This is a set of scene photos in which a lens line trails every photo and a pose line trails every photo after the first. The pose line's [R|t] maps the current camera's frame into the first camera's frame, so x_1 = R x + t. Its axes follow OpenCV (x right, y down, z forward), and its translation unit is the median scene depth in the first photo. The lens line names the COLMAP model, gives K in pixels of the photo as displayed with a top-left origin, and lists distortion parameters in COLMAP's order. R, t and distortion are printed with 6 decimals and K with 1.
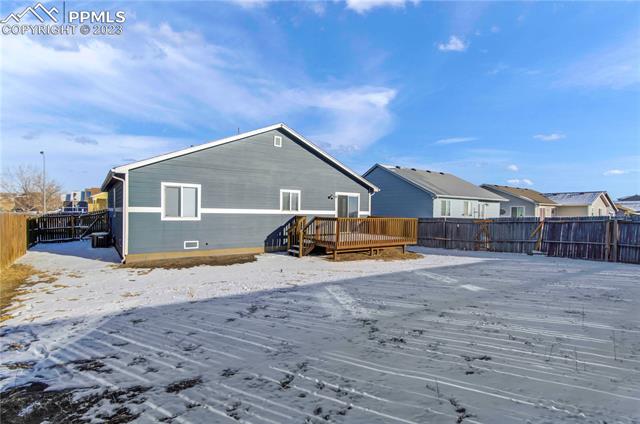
lens RADIAL K [[309.2, 0, 320.9], [0, 309.2, 215.6], [0, 0, 1]] dist [0.023632, 0.000237]
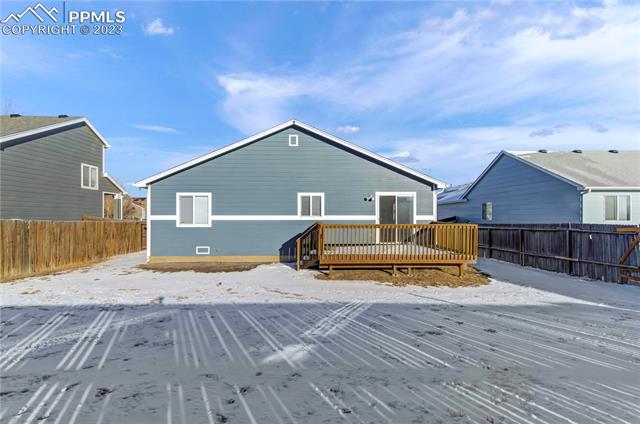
lens RADIAL K [[309.2, 0, 320.9], [0, 309.2, 215.6], [0, 0, 1]] dist [0.023632, 0.000237]
pose [[0.839091, -0.018528, -0.543675, 0.419489], [0.006633, 0.999694, -0.023831, 0.003523], [0.543950, 0.016390, 0.838957, 0.284491]]
